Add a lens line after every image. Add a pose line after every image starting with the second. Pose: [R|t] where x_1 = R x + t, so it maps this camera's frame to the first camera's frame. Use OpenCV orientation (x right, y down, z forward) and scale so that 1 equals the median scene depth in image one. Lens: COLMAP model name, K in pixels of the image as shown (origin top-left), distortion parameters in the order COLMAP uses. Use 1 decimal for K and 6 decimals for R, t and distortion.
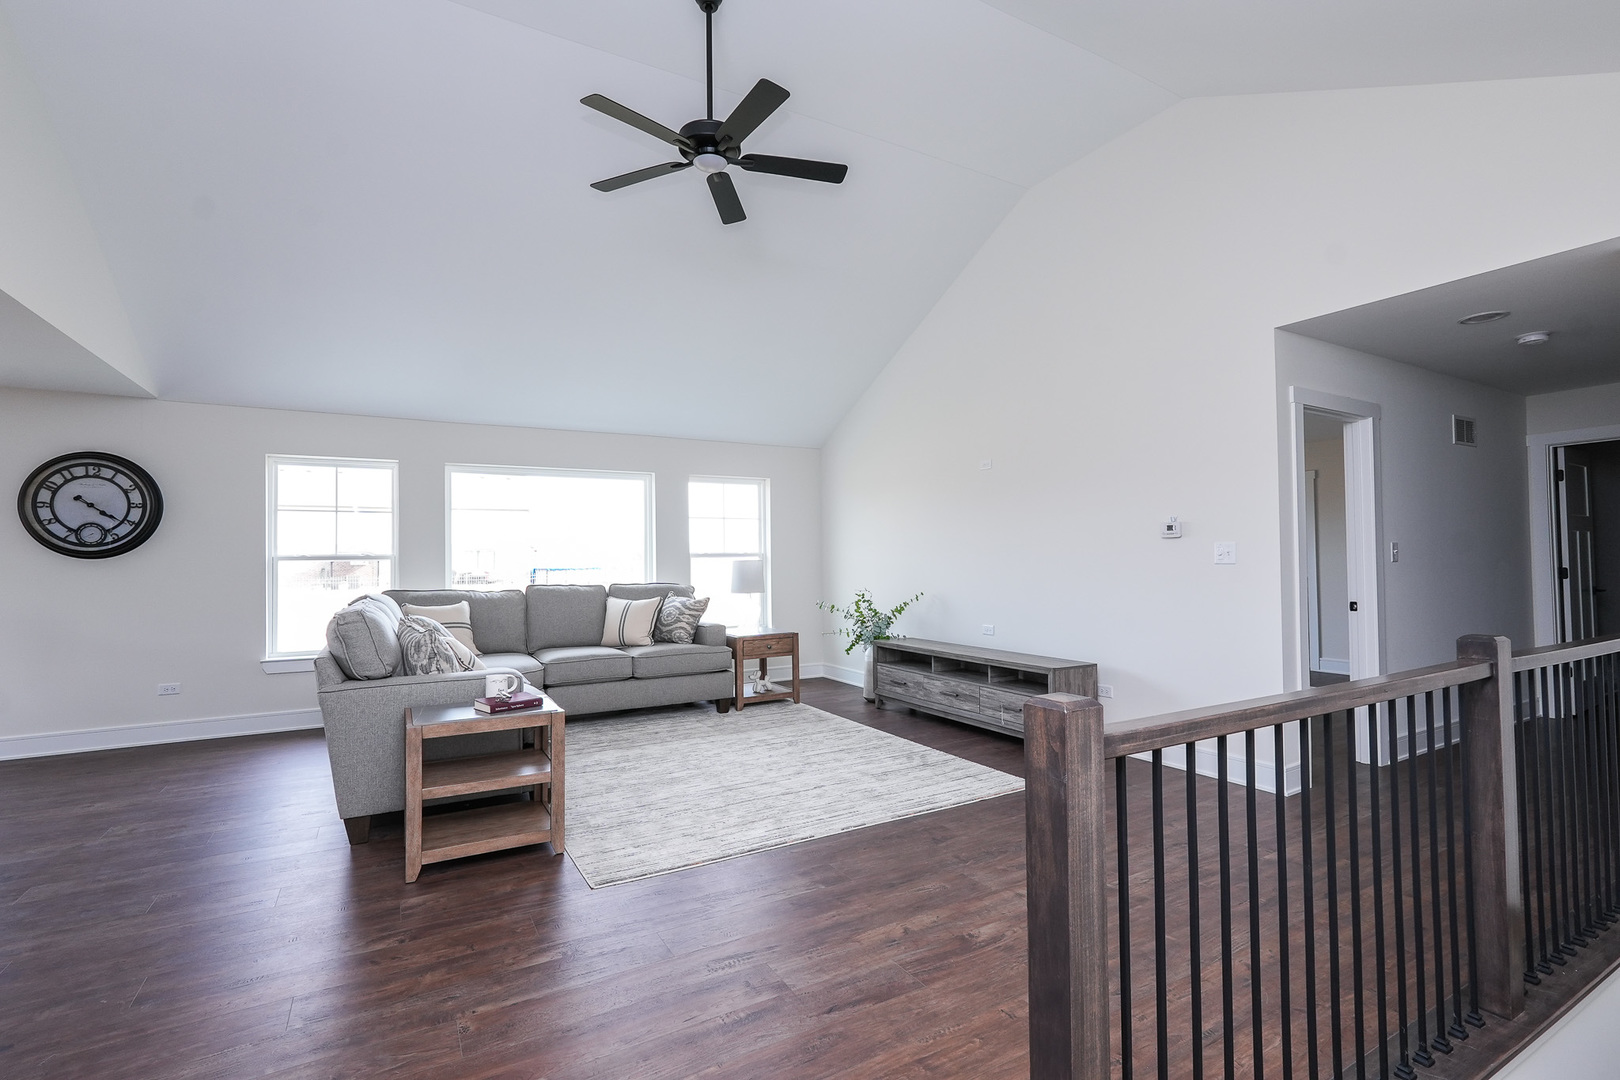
lens RADIAL K [[739.6, 0, 807.8], [0, 739.6, 541.5], [0, 0, 1]] dist [-0.019041, 0.010128]
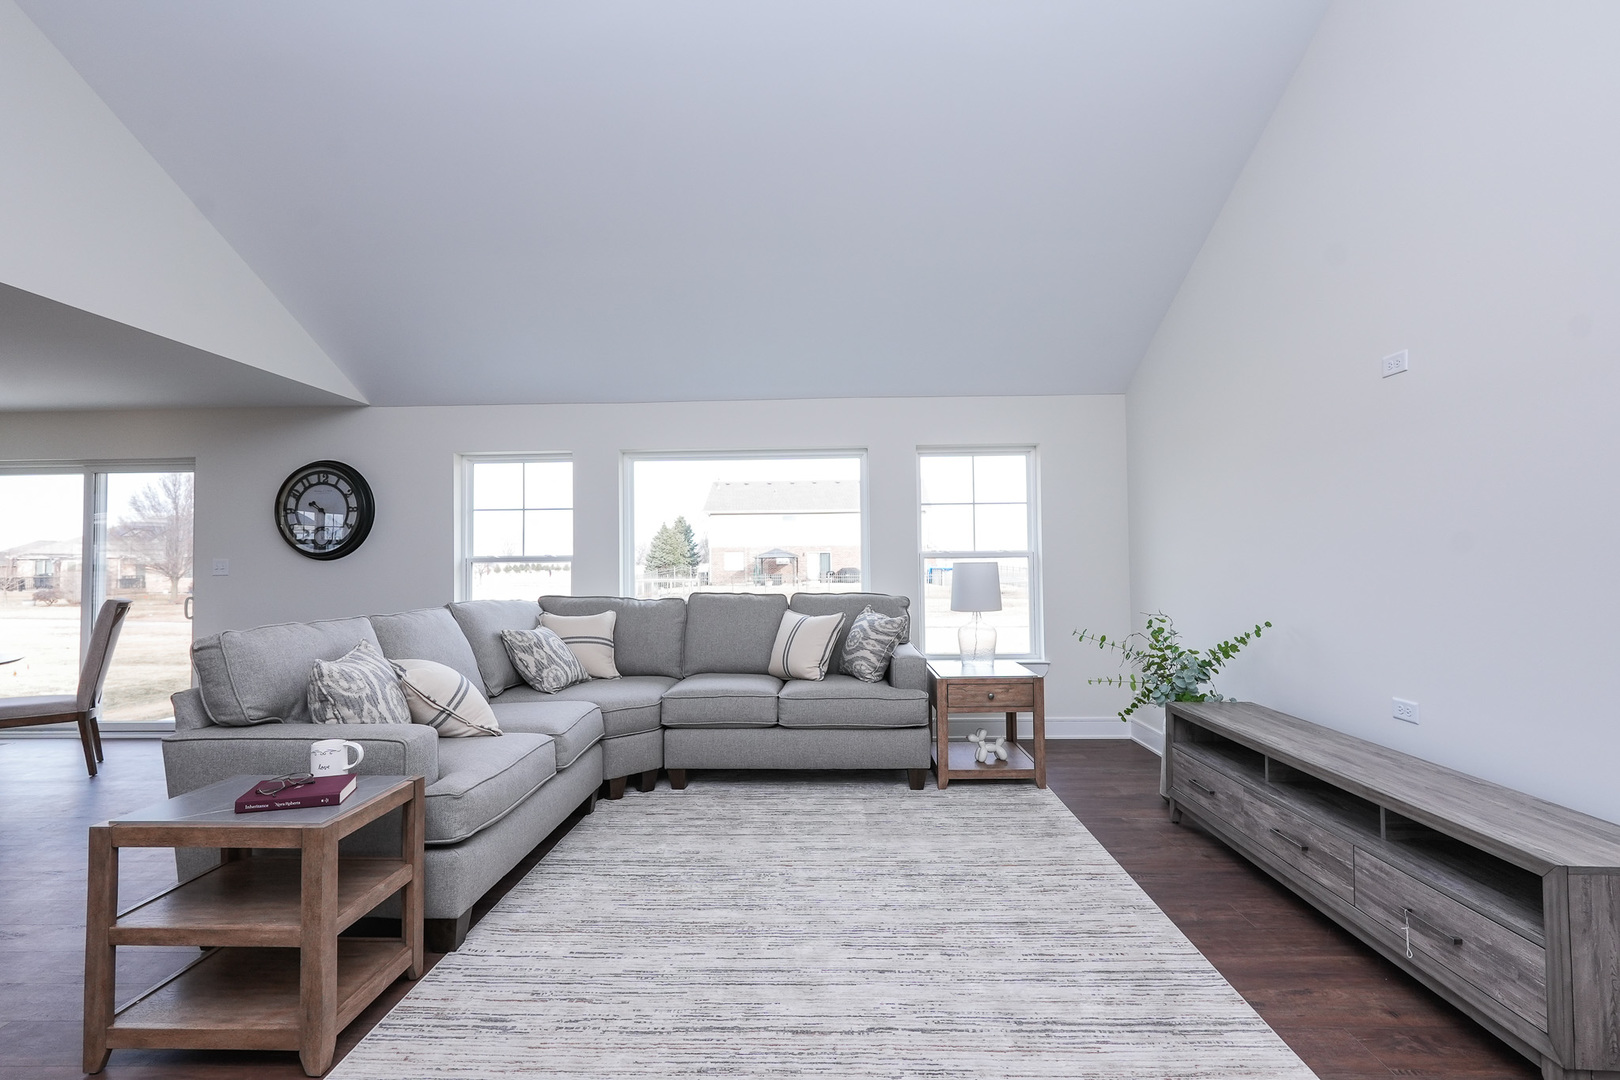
lens RADIAL K [[739.6, 0, 807.8], [0, 739.6, 541.5], [0, 0, 1]] dist [-0.019041, 0.010128]
pose [[0.852038, -0.012850, -0.523322, 0.186046], [0.013177, 0.999908, -0.003099, 0.008697], [0.523314, -0.004255, 0.852129, 0.448983]]
